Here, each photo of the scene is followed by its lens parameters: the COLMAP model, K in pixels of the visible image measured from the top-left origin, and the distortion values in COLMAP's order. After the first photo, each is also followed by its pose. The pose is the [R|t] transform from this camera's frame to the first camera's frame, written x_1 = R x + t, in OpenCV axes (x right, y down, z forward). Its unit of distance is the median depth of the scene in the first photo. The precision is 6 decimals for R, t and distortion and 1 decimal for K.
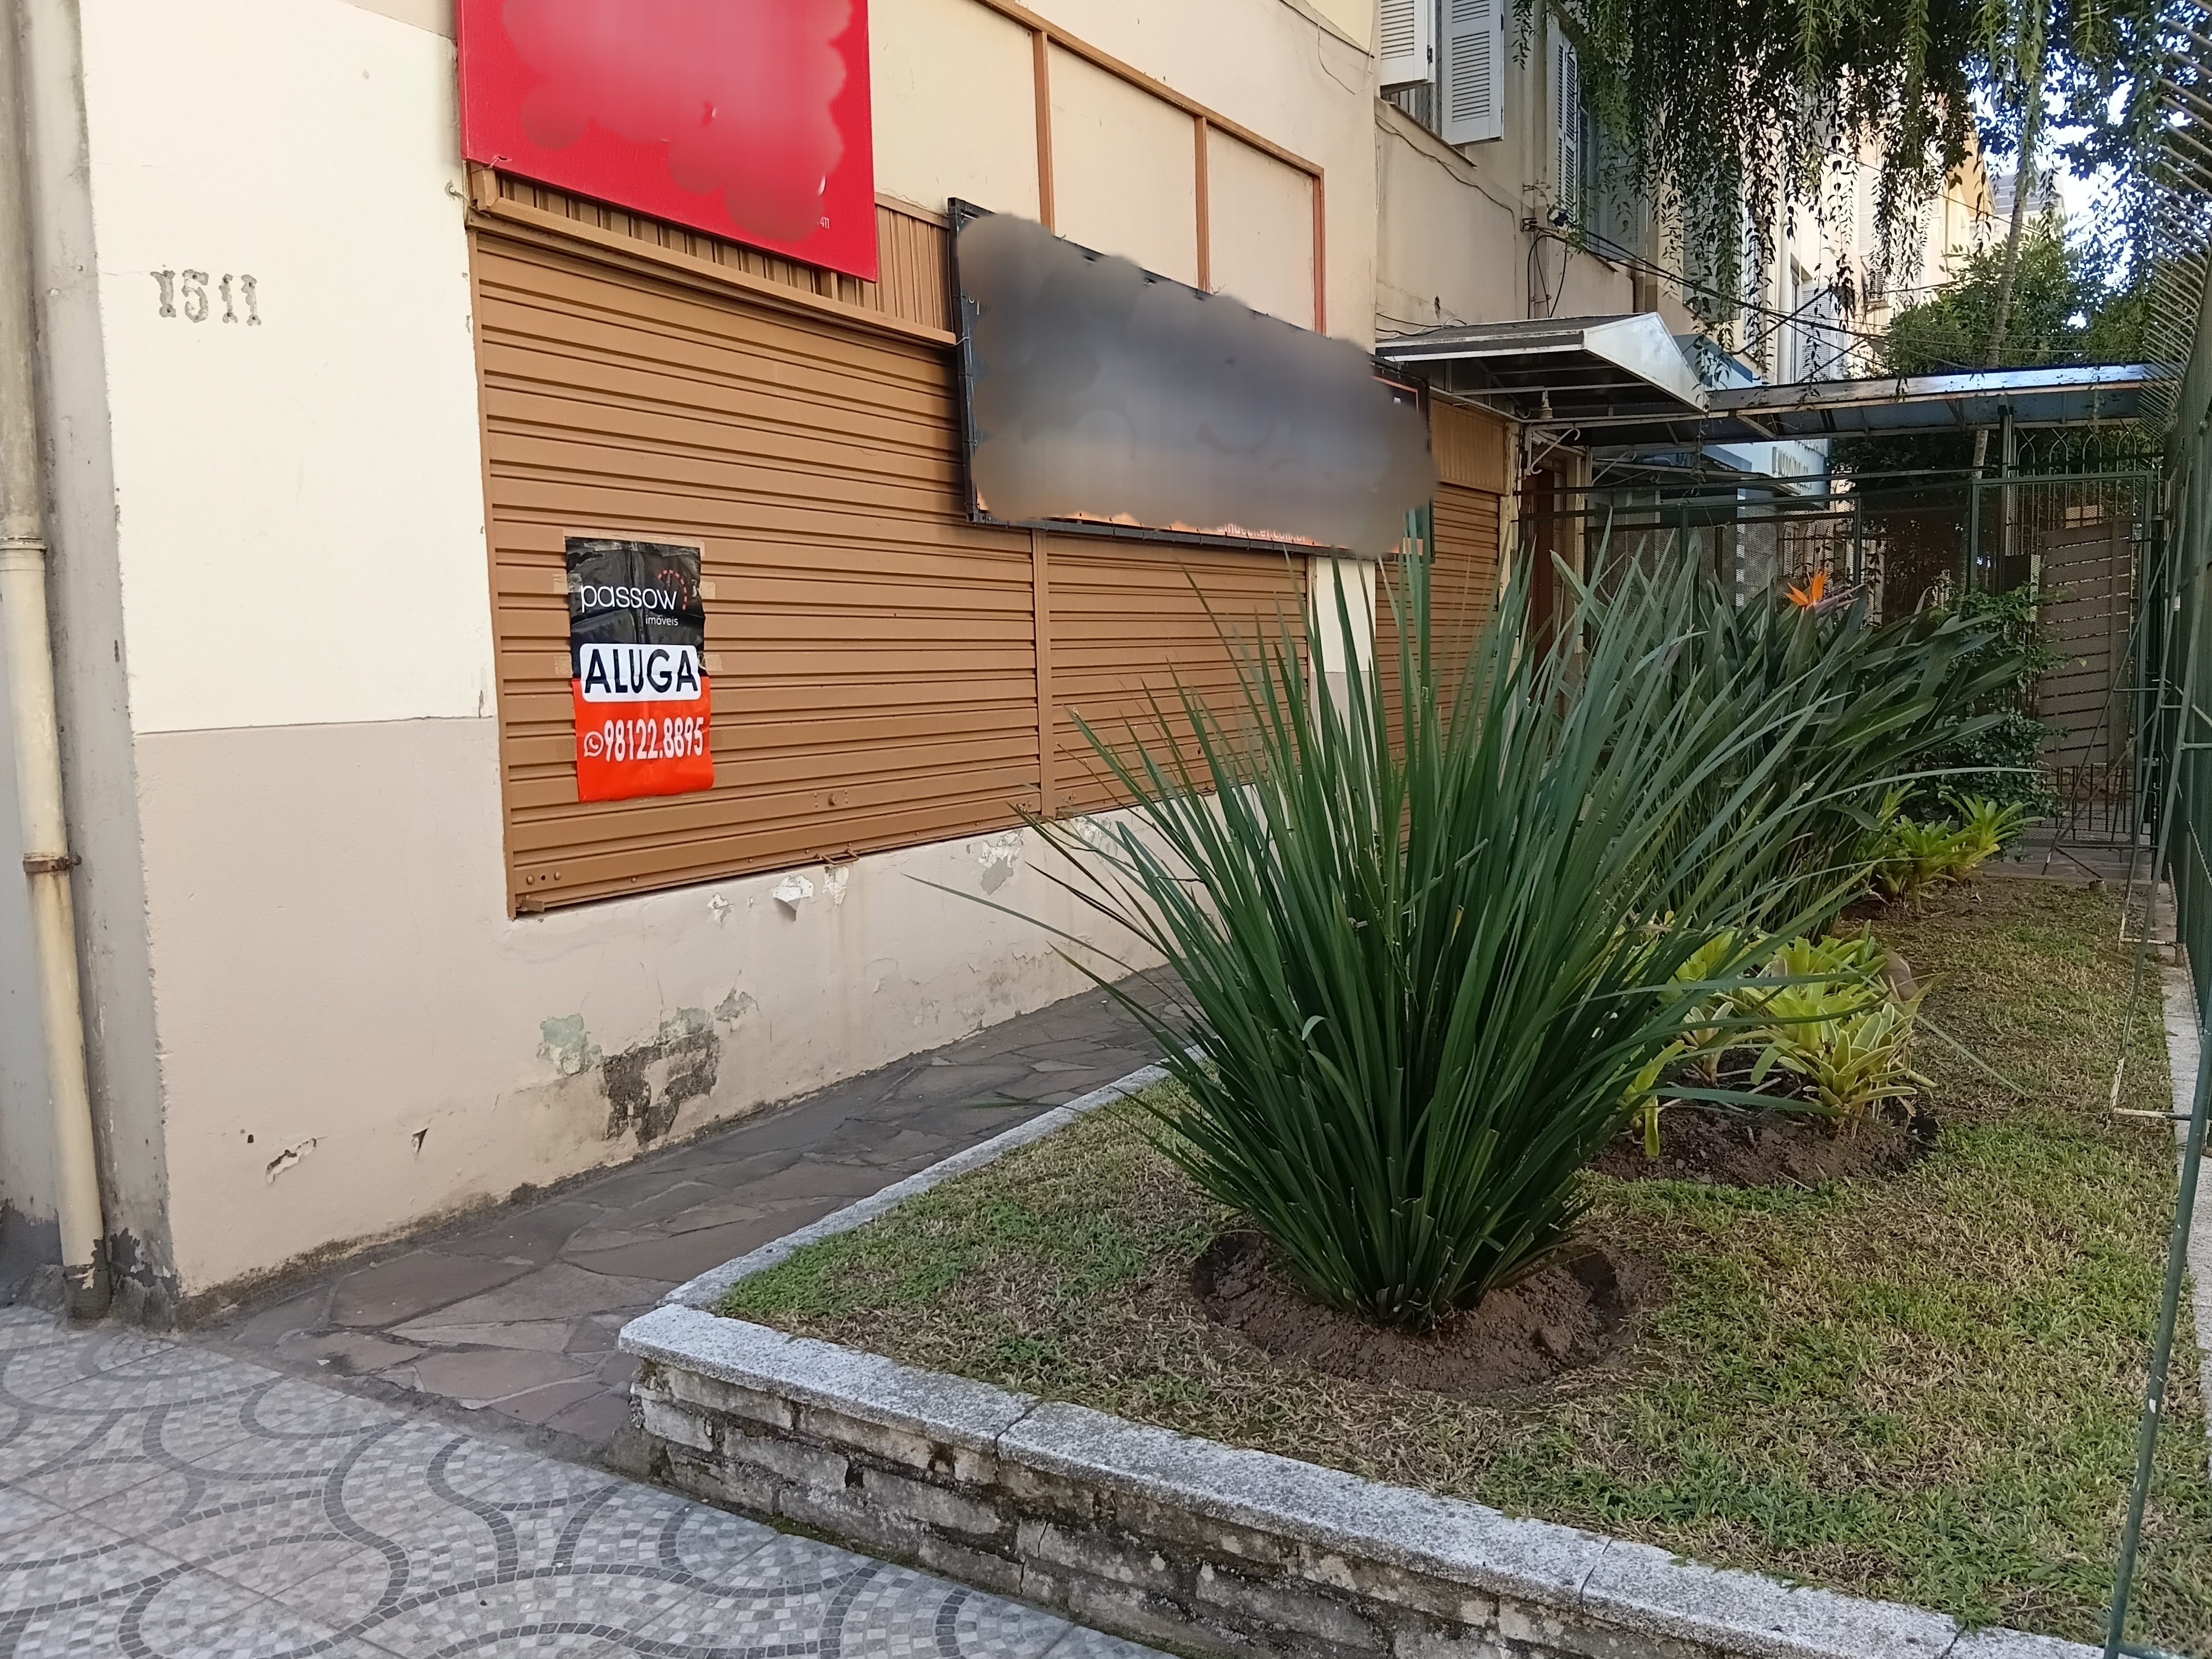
lens RADIAL K [[1686.4, 0, 1099.7], [0, 1686.4, 833.6], [0, 0, 1]] dist [0.002083, -0.067904]
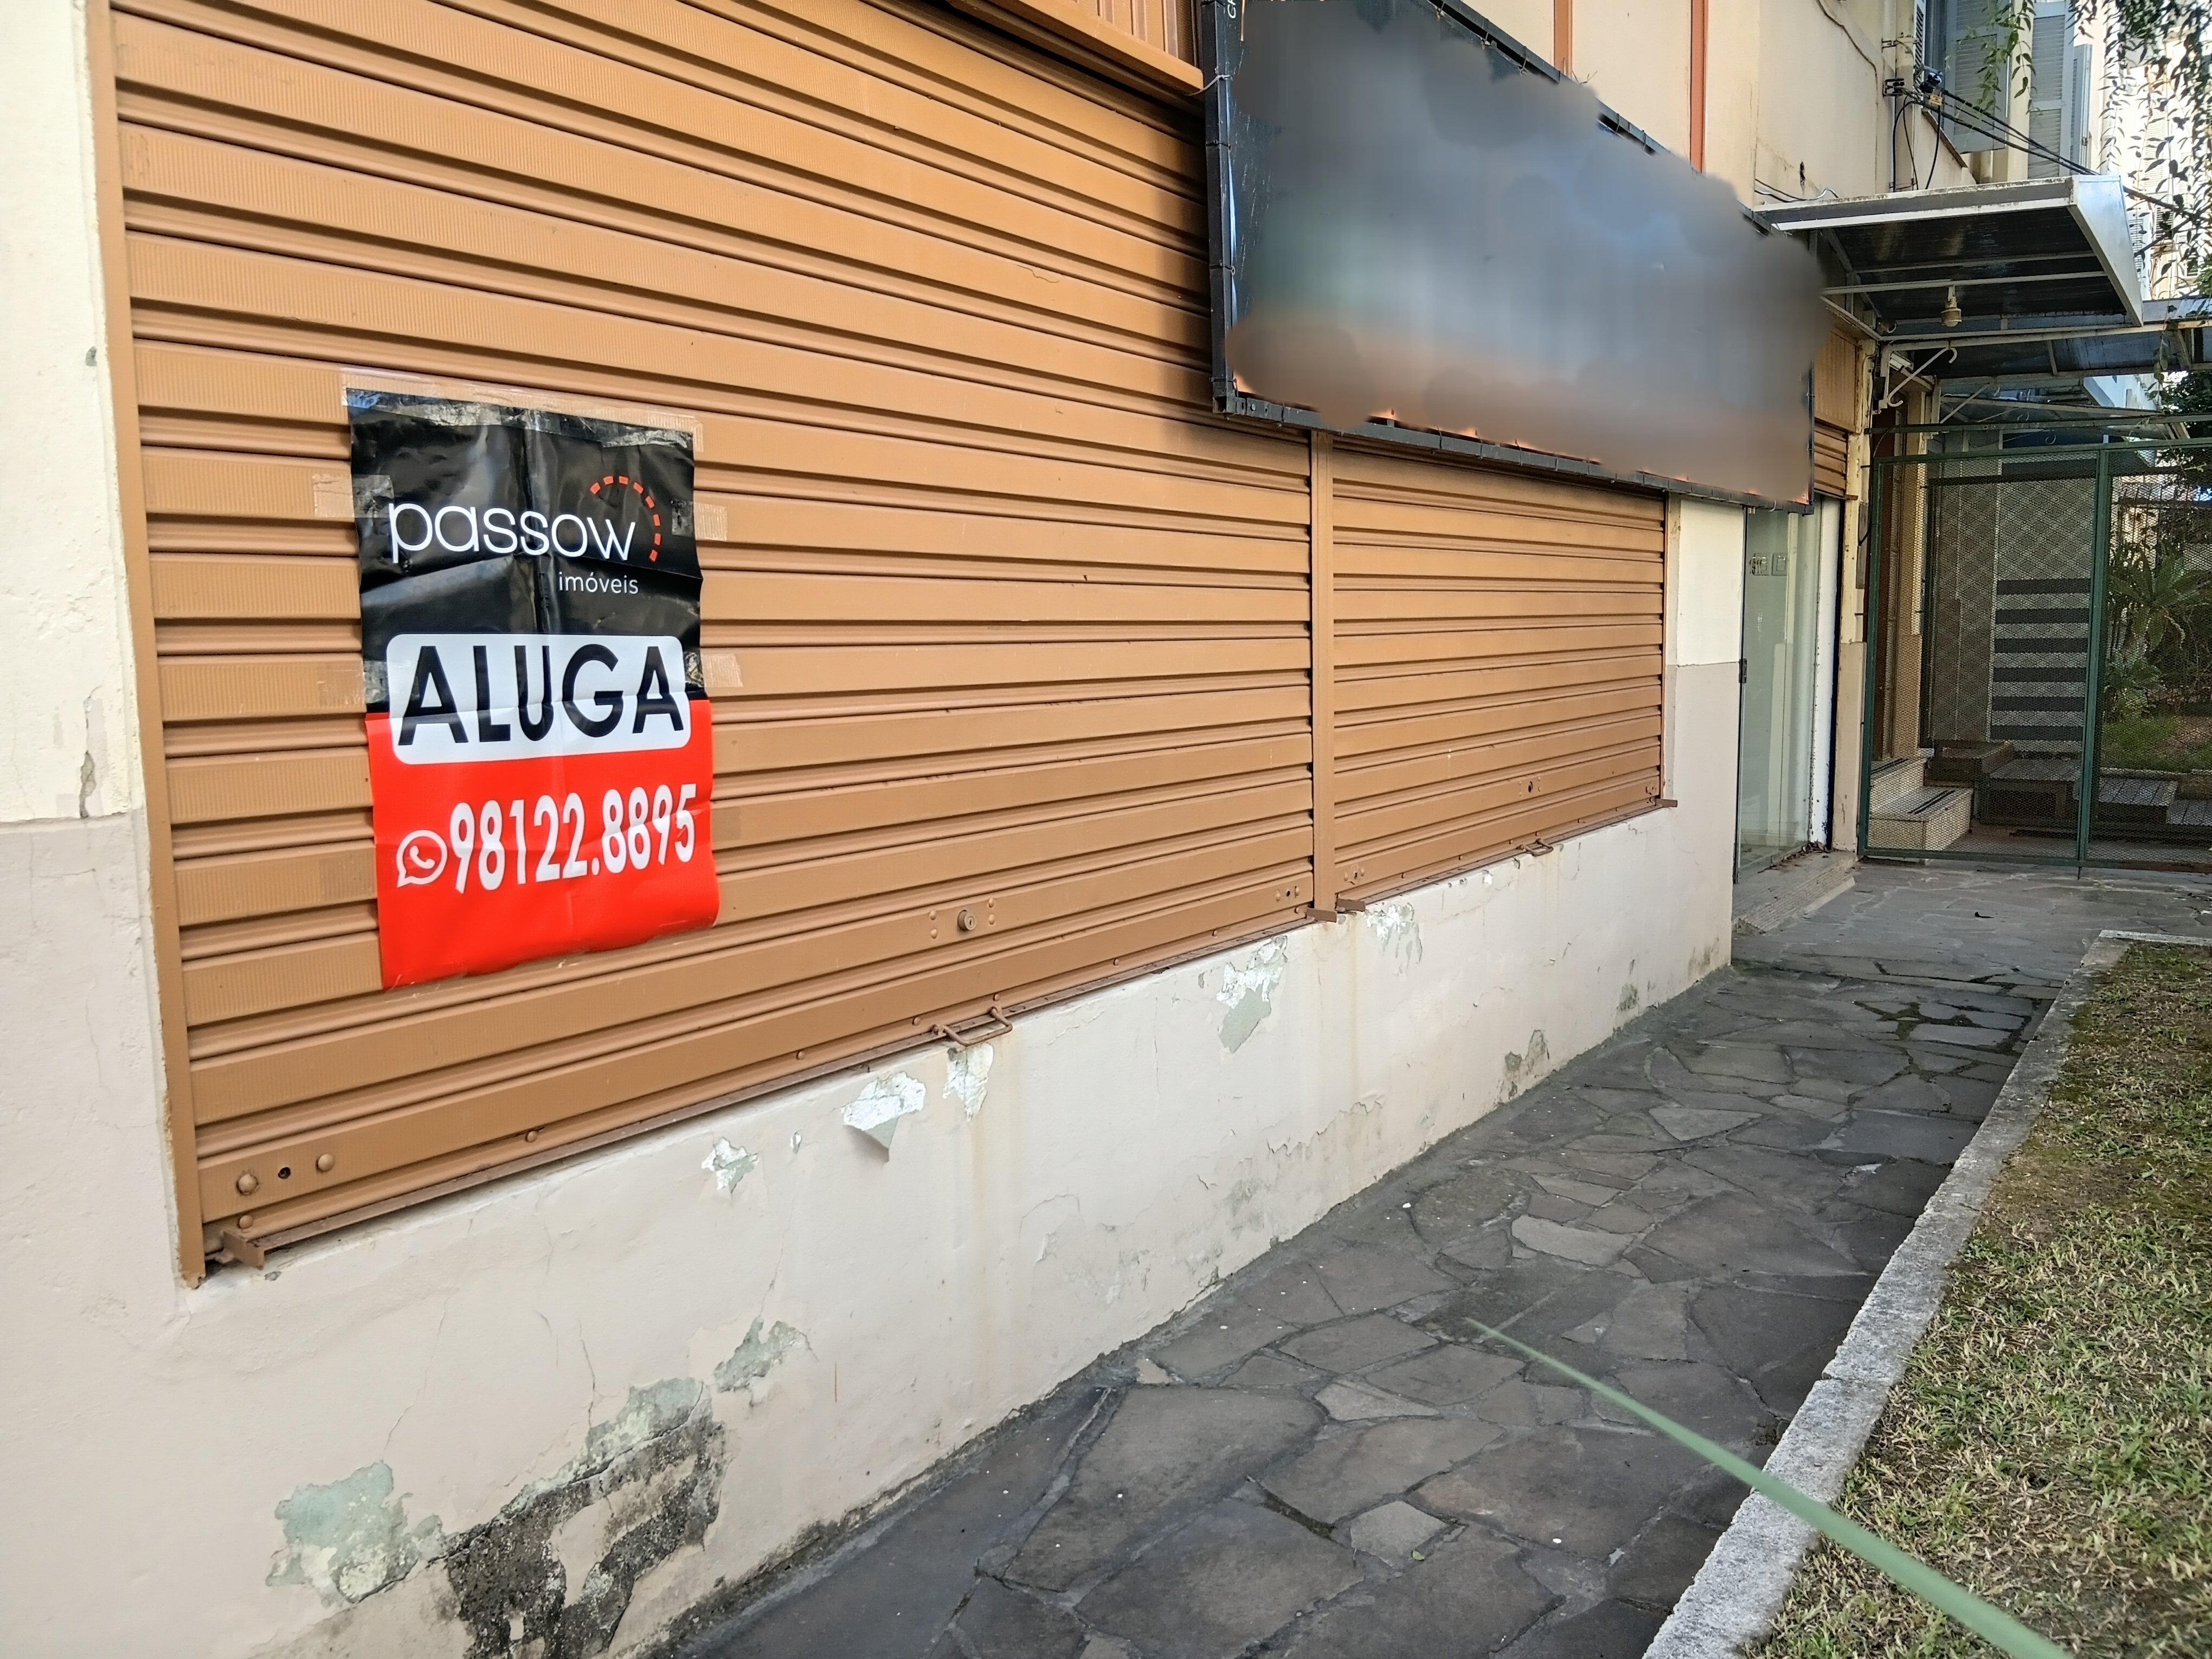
lens RADIAL K [[1686.3, 0, 1126.0], [0, 1686.3, 835.1], [0, 0, 1]] dist [0.002083, -0.067904]
pose [[0.996186, 0.019136, -0.085127, -0.069657], [-0.017560, 0.999661, 0.019221, -0.065379], [0.085466, -0.017653, 0.996185, 0.524200]]
